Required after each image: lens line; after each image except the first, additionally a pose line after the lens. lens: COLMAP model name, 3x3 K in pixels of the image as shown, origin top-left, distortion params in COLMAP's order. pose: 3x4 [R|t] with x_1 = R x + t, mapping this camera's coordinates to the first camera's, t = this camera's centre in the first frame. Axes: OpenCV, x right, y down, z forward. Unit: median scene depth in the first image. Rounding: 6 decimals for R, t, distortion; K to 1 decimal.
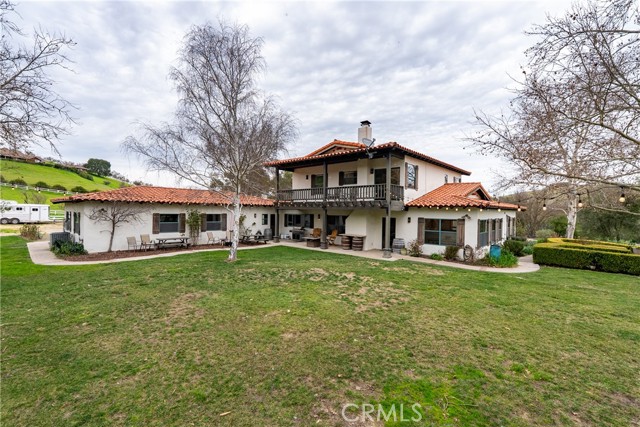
lens RADIAL K [[298.2, 0, 319.8], [0, 298.2, 214.1], [0, 0, 1]] dist [0.001345, 0.000463]
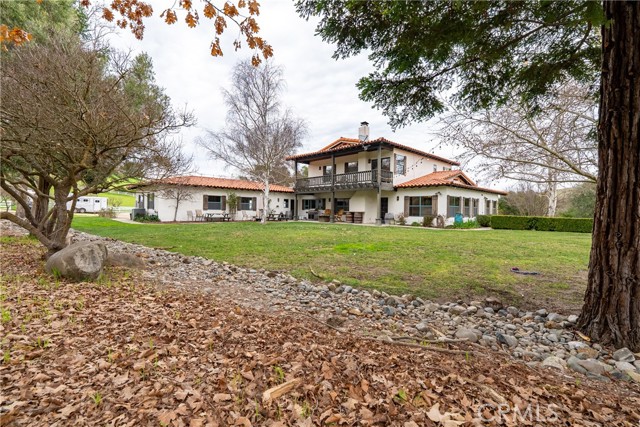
lens RADIAL K [[298.2, 0, 320.1], [0, 298.2, 214.2], [0, 0, 1]] dist [0.001345, 0.000463]
pose [[0.997773, -0.002470, -0.066655, 0.049636], [0.002396, 0.999996, -0.001198, 0.085239], [0.066658, 0.001036, 0.997775, -0.290579]]
